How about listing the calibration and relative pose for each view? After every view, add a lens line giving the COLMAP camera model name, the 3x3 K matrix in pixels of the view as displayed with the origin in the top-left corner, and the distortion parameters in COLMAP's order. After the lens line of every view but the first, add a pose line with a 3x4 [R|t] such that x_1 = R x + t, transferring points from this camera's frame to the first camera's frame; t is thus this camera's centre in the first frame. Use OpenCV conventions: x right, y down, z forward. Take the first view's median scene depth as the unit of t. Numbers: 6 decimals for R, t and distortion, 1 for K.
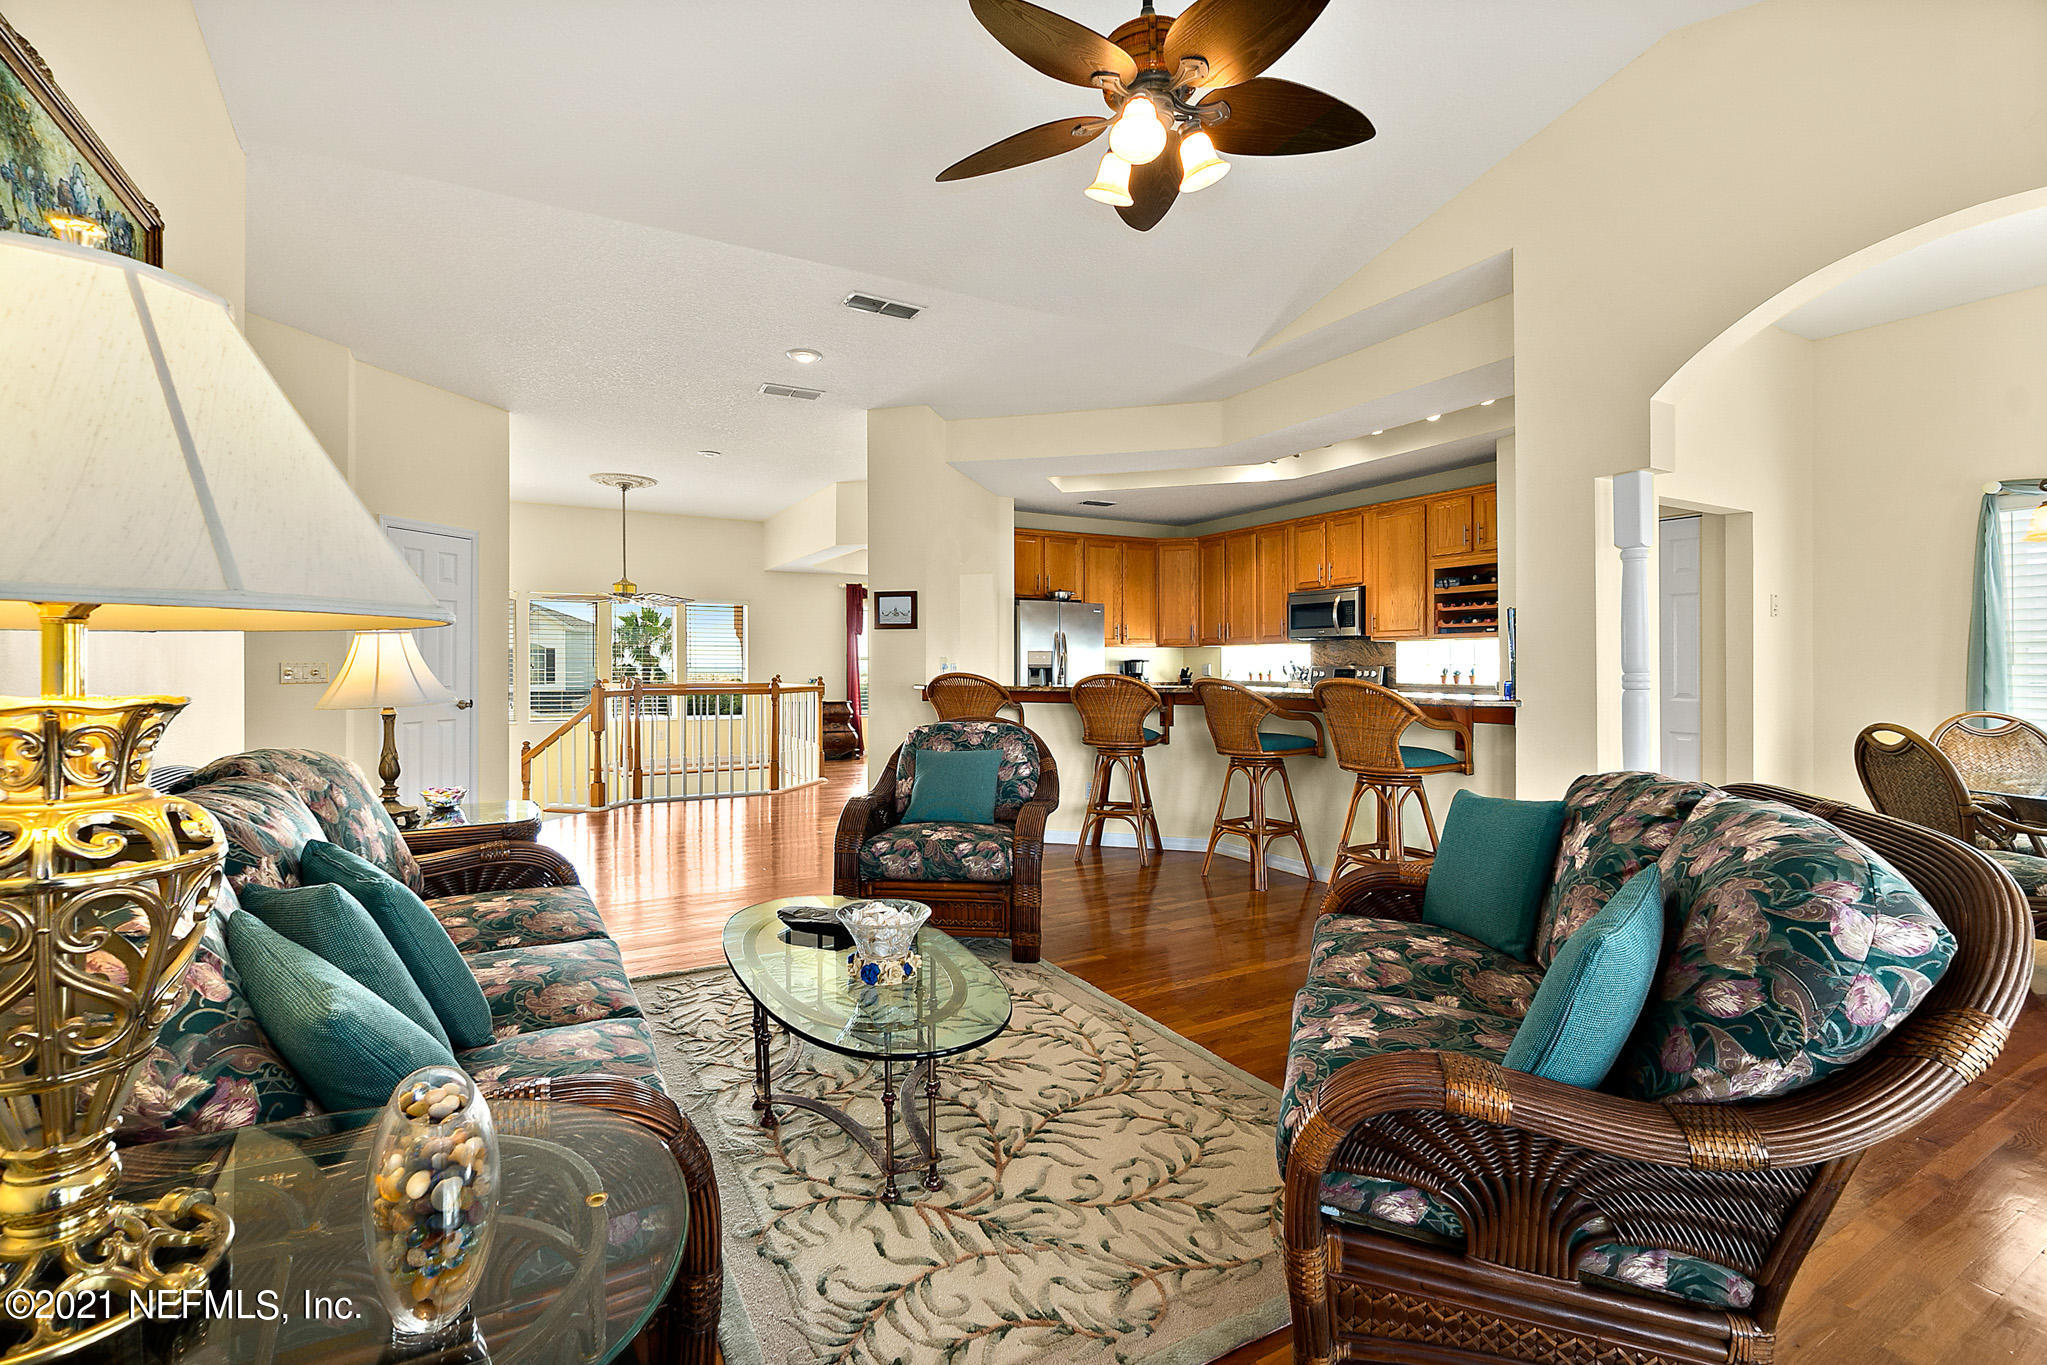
lens RADIAL K [[886.4, 0, 1017.0], [0, 886.4, 666.1], [0, 0, 1]] dist [0.000432, 0.000019]
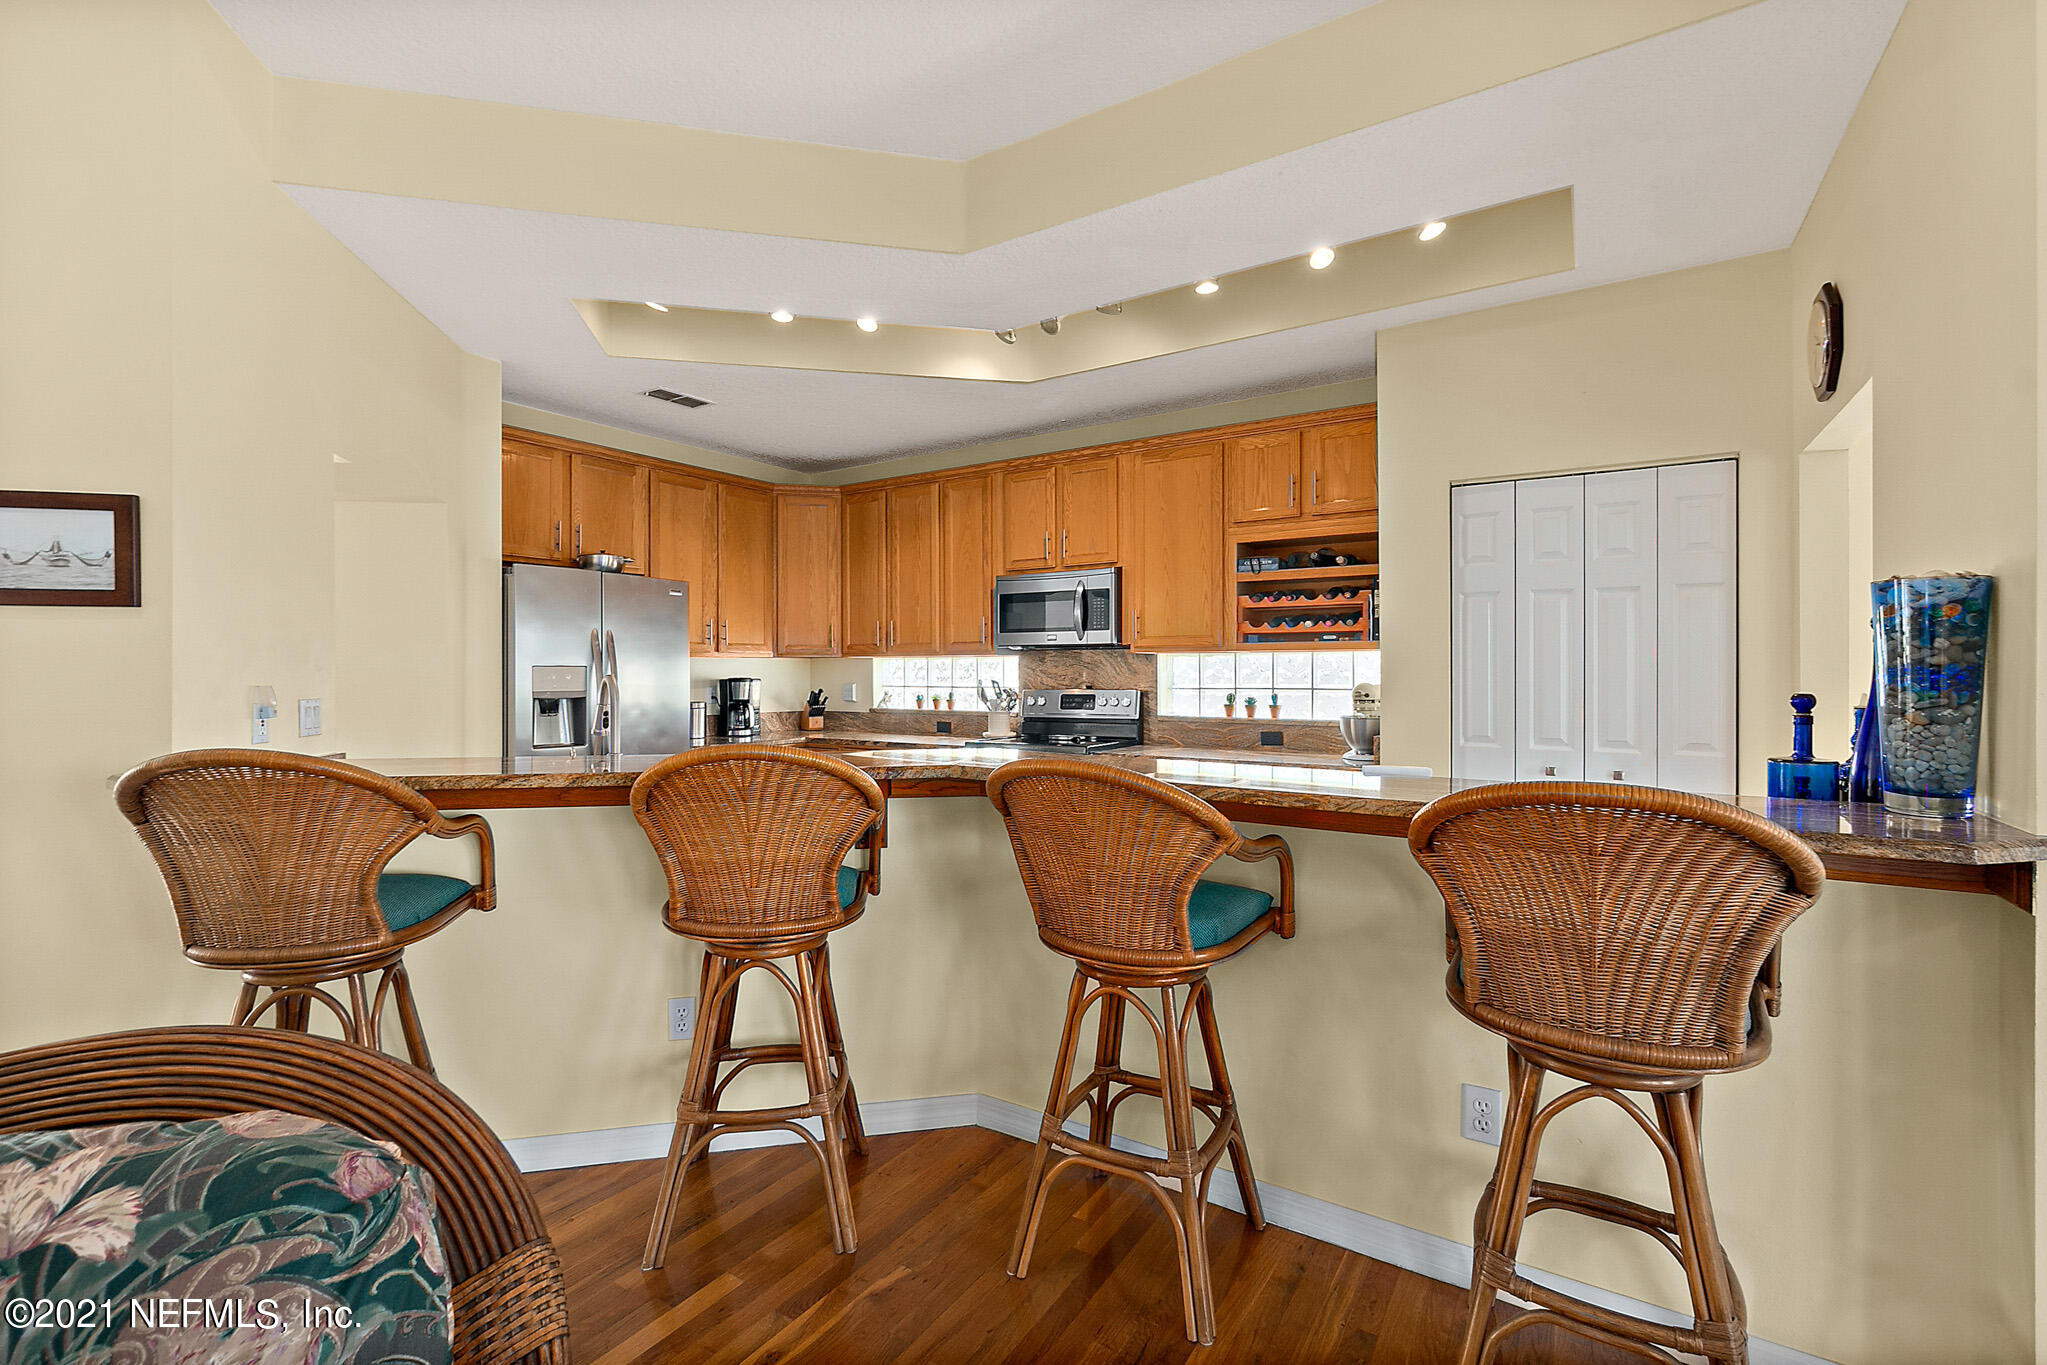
lens RADIAL K [[886.4, 0, 1017.0], [0, 886.4, 666.1], [0, 0, 1]] dist [0.000432, 0.000019]
pose [[0.886067, 0.000562, 0.463557, 0.023109], [0.002270, 0.999982, -0.005550, -0.013501], [-0.463552, 0.005969, 0.886050, 0.427405]]
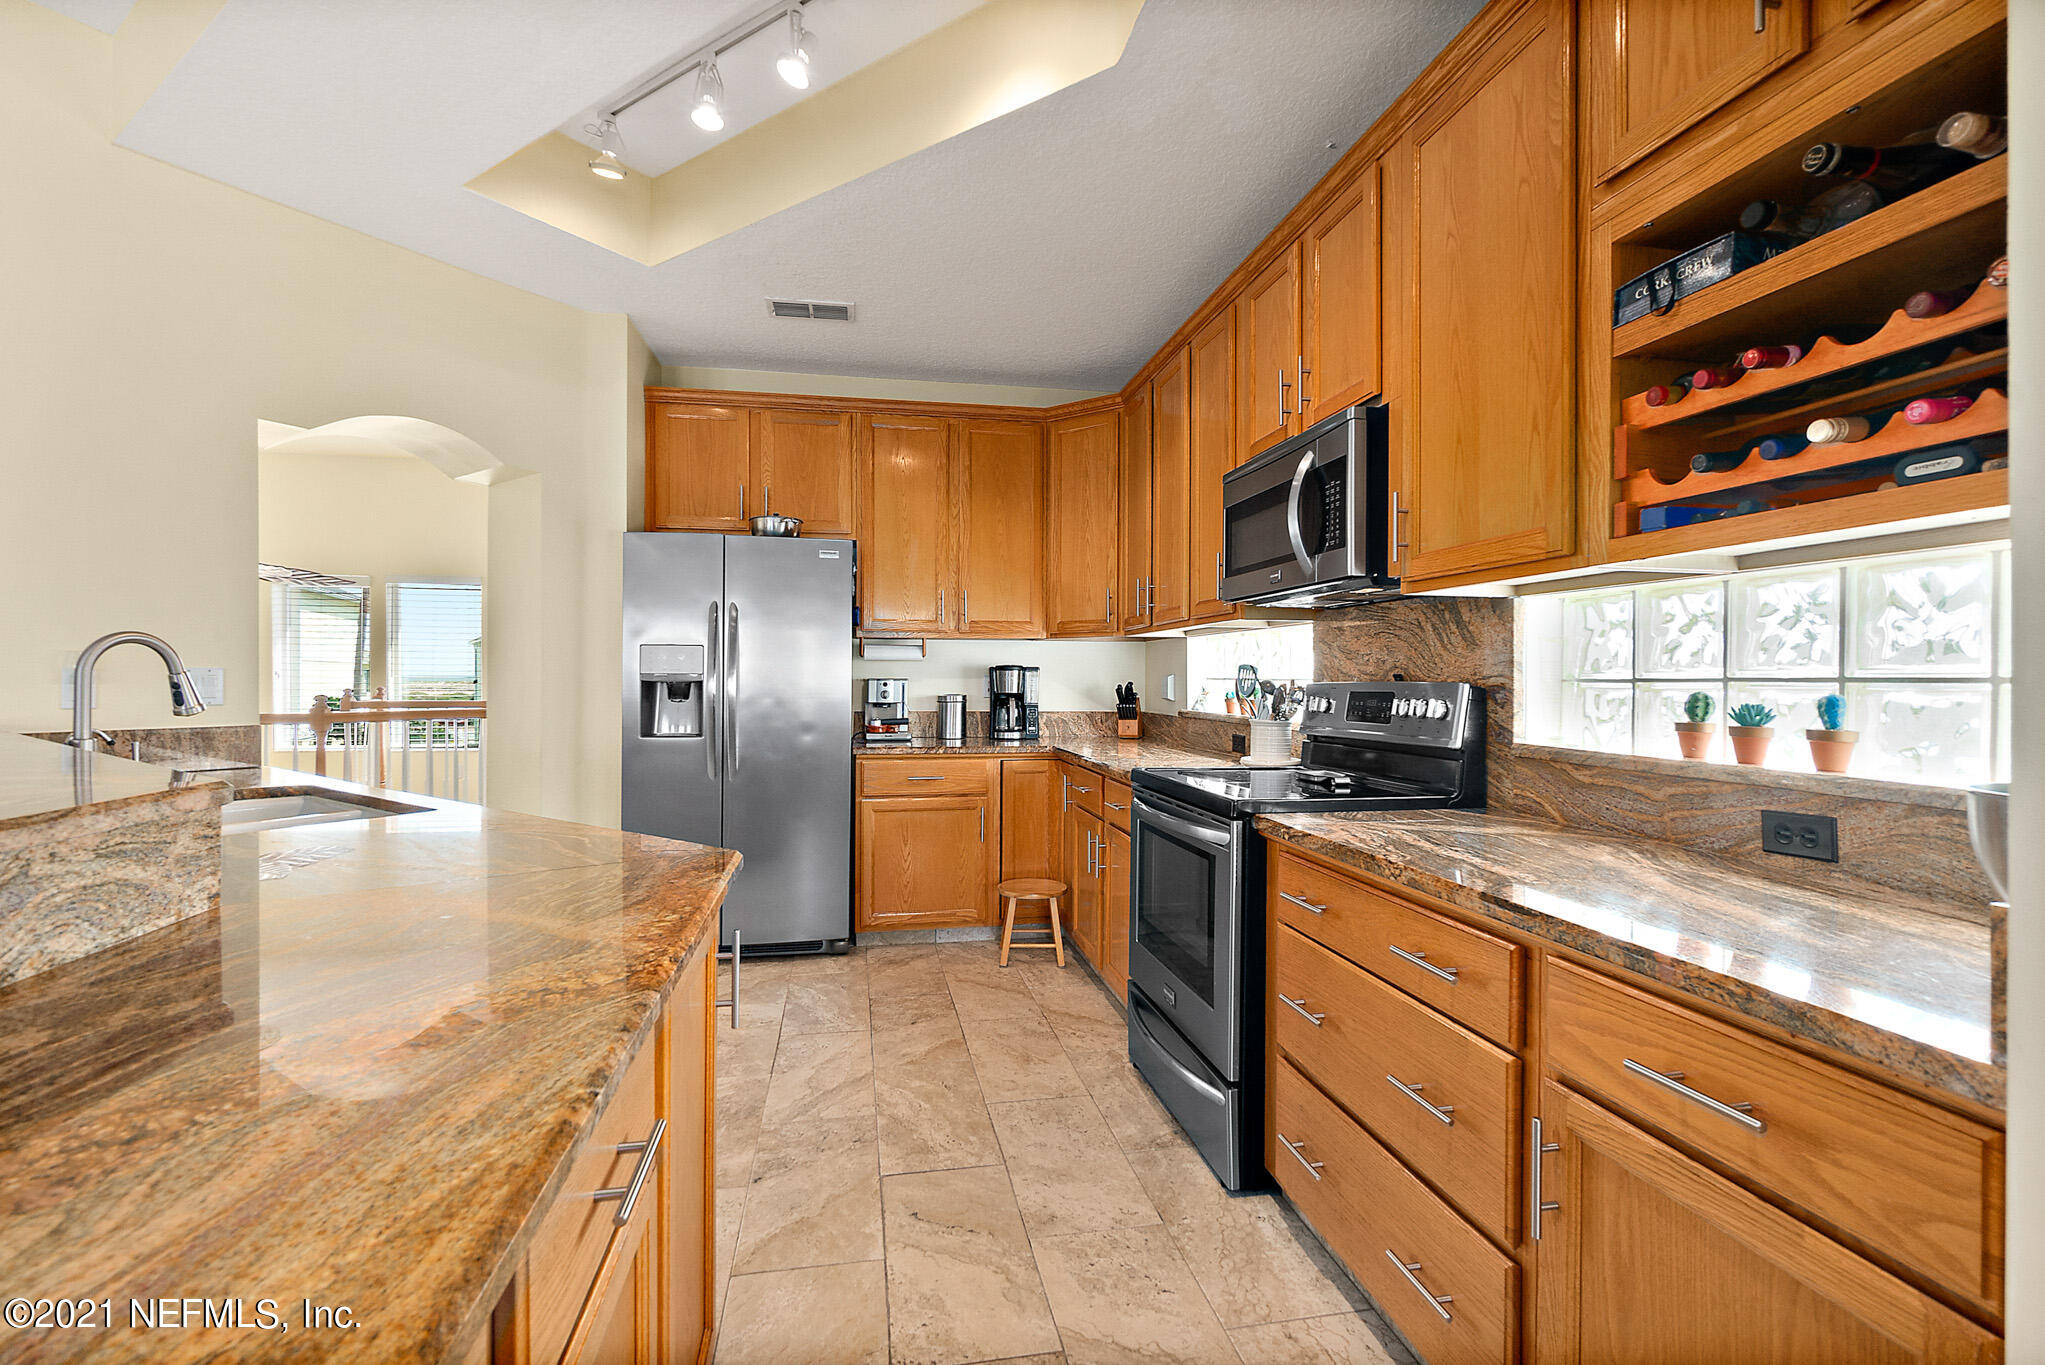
lens RADIAL K [[884.4, 0, 1018.4], [0, 884.4, 679.4], [0, 0, 1]] dist [0.001300, 0.000303]
pose [[0.945505, 0.005096, -0.325568, 0.345290], [-0.004148, 0.999985, 0.003607, -0.001611], [0.325582, -0.002060, 0.945512, 0.638486]]
